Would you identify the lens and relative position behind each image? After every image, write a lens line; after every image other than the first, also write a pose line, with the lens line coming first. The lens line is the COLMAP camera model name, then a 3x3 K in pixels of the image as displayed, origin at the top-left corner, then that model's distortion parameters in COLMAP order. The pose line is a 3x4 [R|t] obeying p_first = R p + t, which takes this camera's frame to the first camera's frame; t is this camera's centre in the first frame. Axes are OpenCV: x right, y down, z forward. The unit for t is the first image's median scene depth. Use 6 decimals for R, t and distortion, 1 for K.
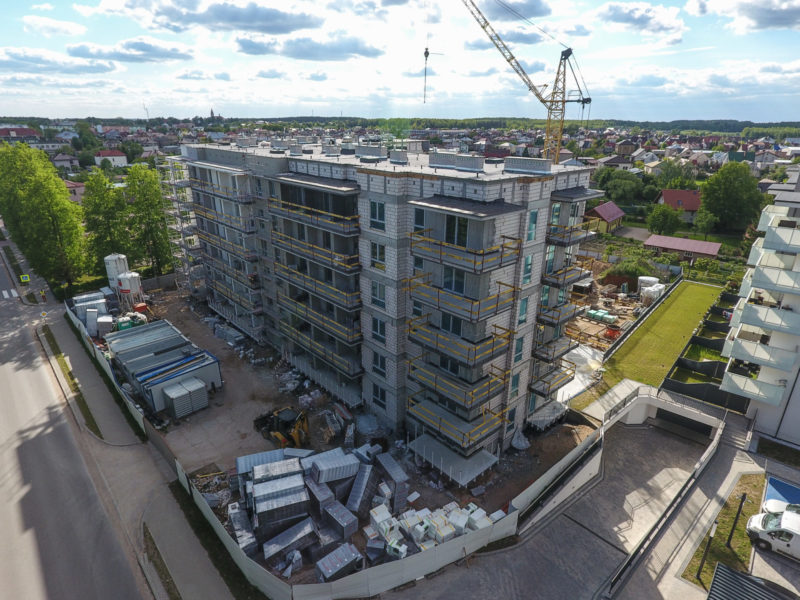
lens RADIAL K [[469.3, 0, 400.8], [0, 469.3, 296.1], [0, 0, 1]] dist [-0.000130, -0.000412]
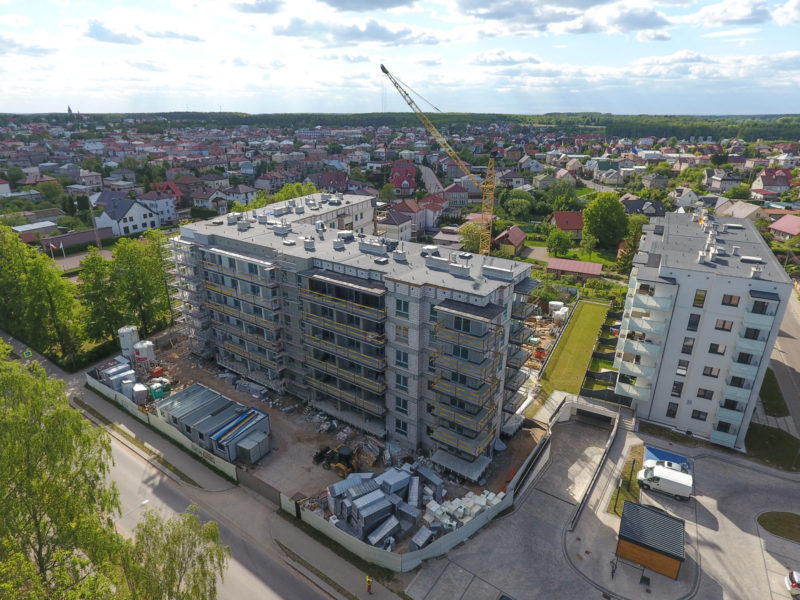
lens RADIAL K [[469.3, 0, 402.2], [0, 469.3, 298.7], [0, 0, 1]] dist [-0.000130, -0.000412]
pose [[0.977154, -0.080171, 0.196829, -0.307344], [0.079726, 0.996765, 0.010201, -0.197658], [-0.197010, 0.005725, 0.980385, -0.411423]]
